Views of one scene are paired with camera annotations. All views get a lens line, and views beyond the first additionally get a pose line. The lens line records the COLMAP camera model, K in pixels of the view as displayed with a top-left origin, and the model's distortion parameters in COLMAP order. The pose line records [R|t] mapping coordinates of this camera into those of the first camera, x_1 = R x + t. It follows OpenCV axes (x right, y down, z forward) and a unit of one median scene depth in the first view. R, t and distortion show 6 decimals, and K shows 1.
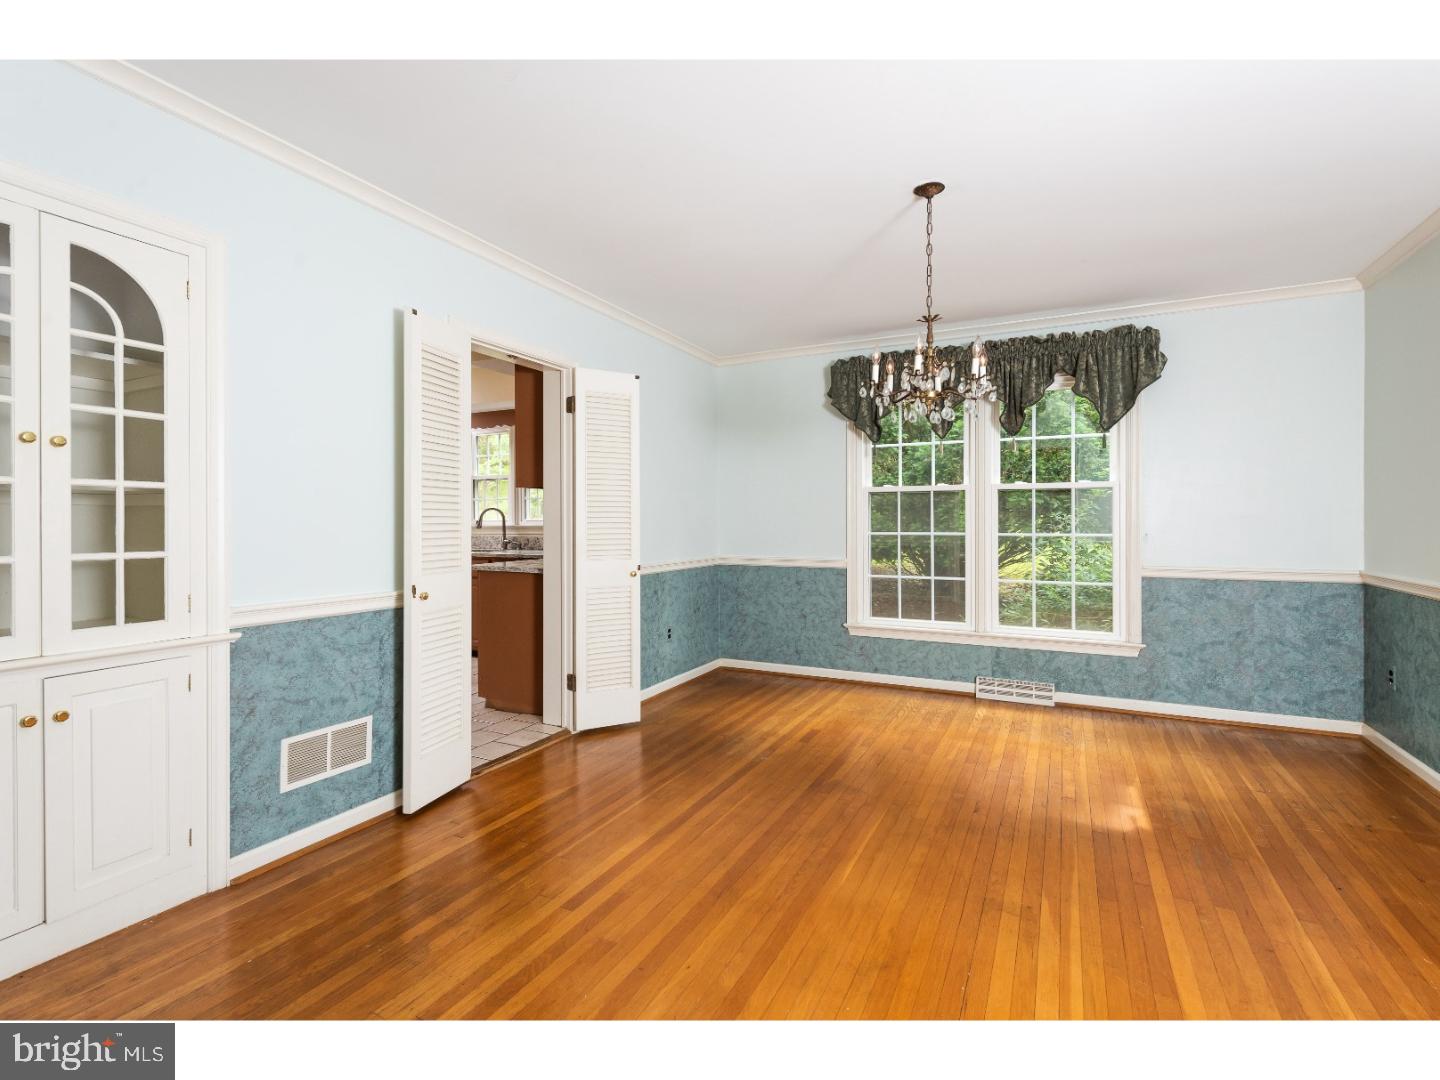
lens RADIAL K [[650.2, 0, 738.3], [0, 650.2, 523.8], [0, 0, 1]] dist [0.020823, -0.012787]
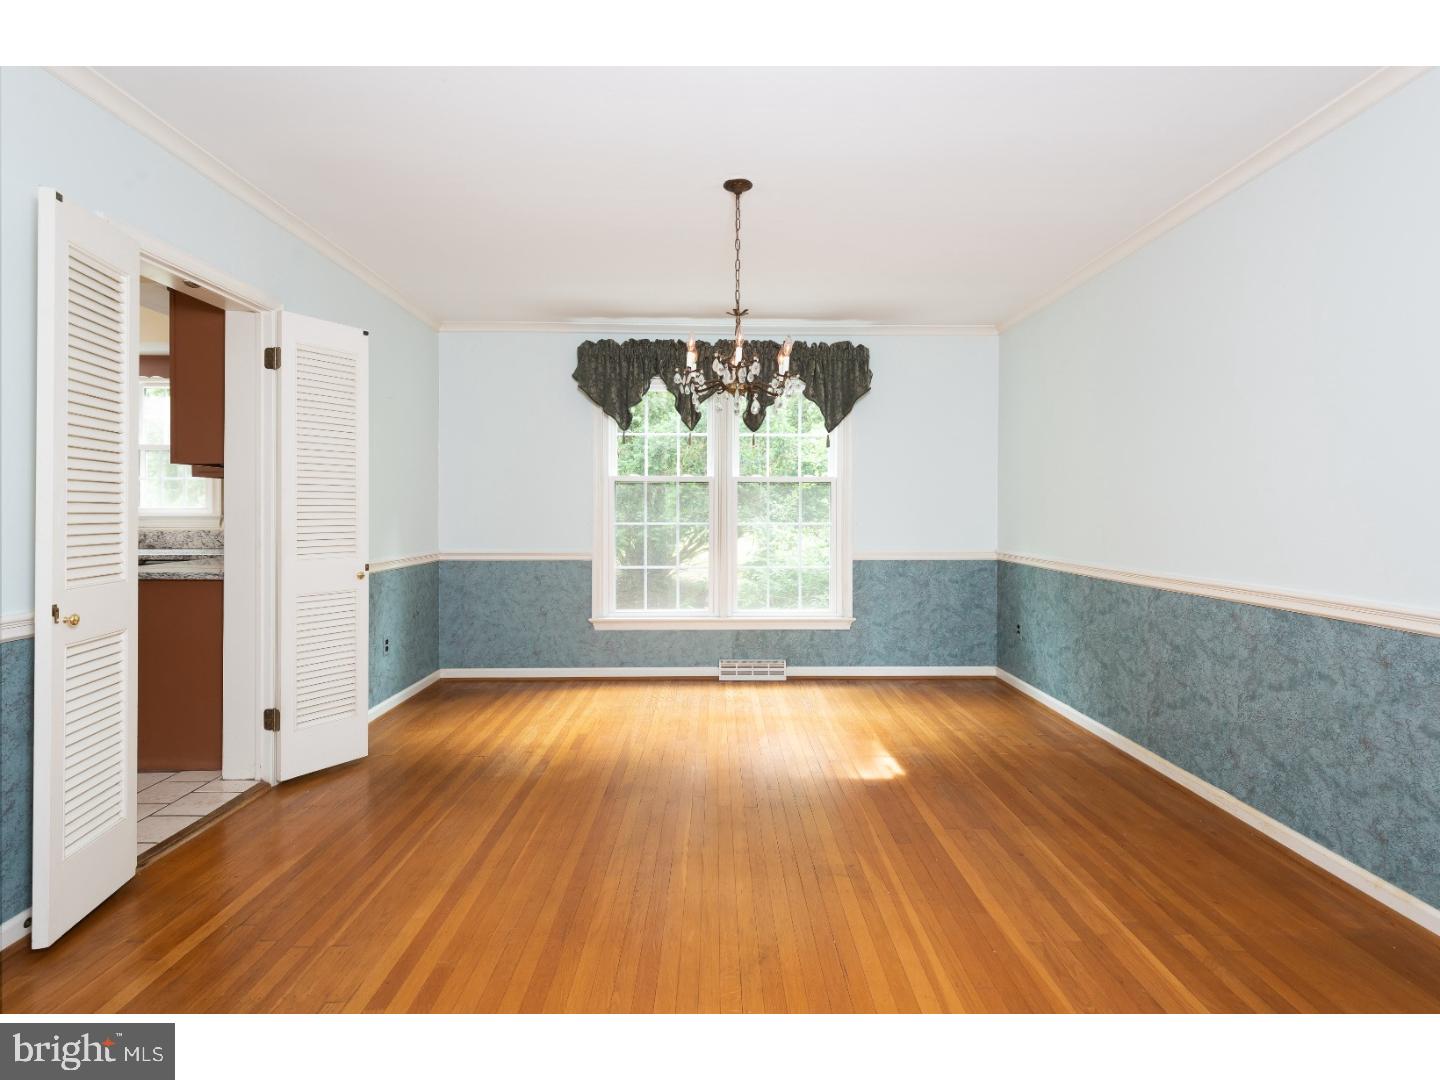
lens RADIAL K [[665.8, 0, 716.1], [0, 665.8, 513.8], [0, 0, 1]] dist [0.001705, -0.000418]
pose [[0.892648, 0.001781, 0.450751, -0.140384], [-0.001848, 0.999998, -0.000292, 0.000126], [-0.450751, -0.000573, 0.892650, 0.061027]]
